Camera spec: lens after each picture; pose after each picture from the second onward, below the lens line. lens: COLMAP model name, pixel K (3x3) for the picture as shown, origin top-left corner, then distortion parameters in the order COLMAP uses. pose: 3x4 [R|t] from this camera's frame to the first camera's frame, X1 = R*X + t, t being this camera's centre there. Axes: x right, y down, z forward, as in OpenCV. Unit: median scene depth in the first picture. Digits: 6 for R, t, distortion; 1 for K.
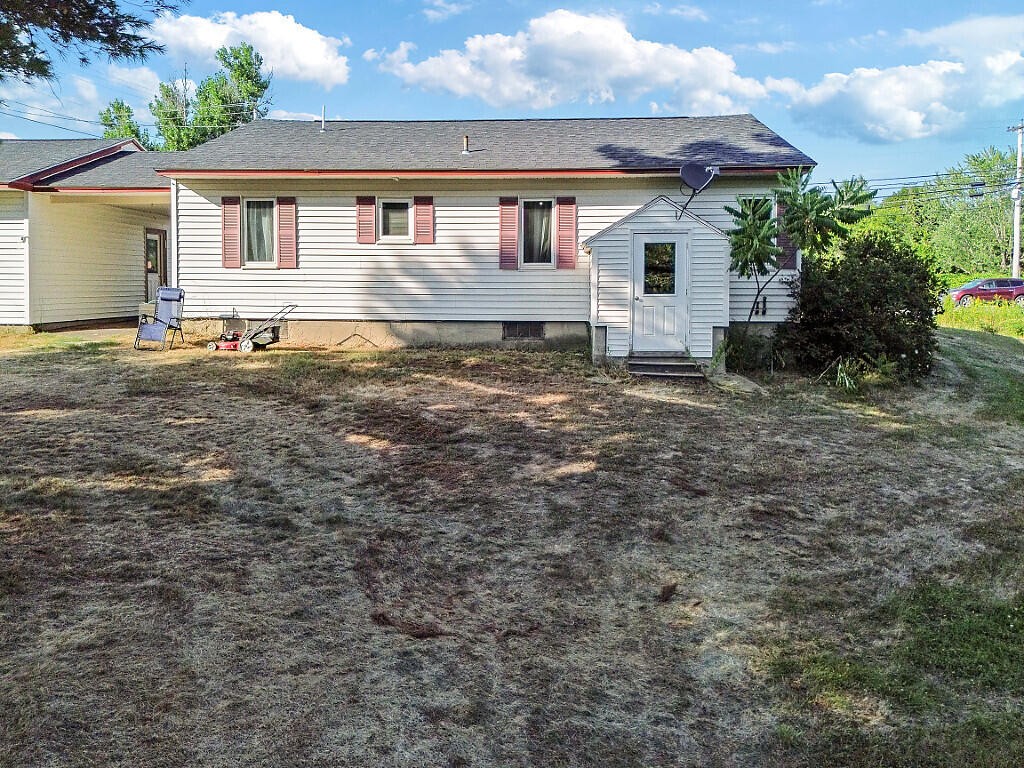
lens RADIAL K [[711.0, 0, 510.4], [0, 711.0, 367.8], [0, 0, 1]] dist [0.071416, -0.079309]
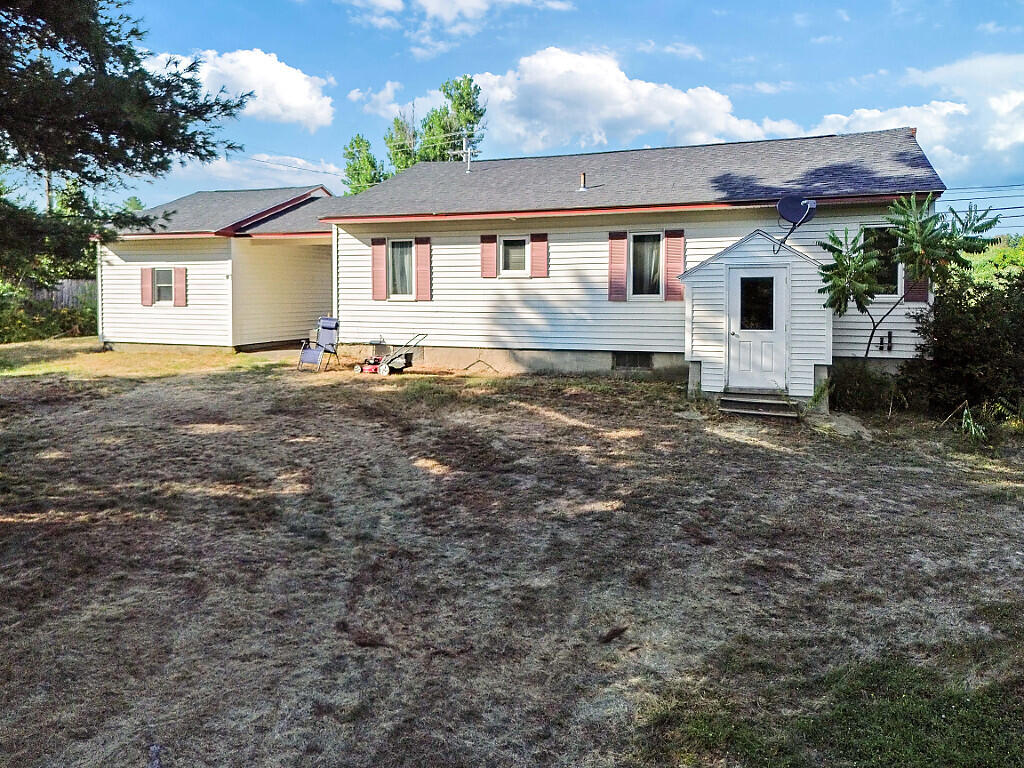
lens RADIAL K [[711.0, 0, 510.4], [0, 711.0, 367.8], [0, 0, 1]] dist [0.071416, -0.079309]
pose [[0.959563, 0.024088, -0.280460, 0.163261], [-0.028773, 0.999507, -0.012598, -0.029116], [0.280019, 0.020158, 0.959783, -0.032131]]
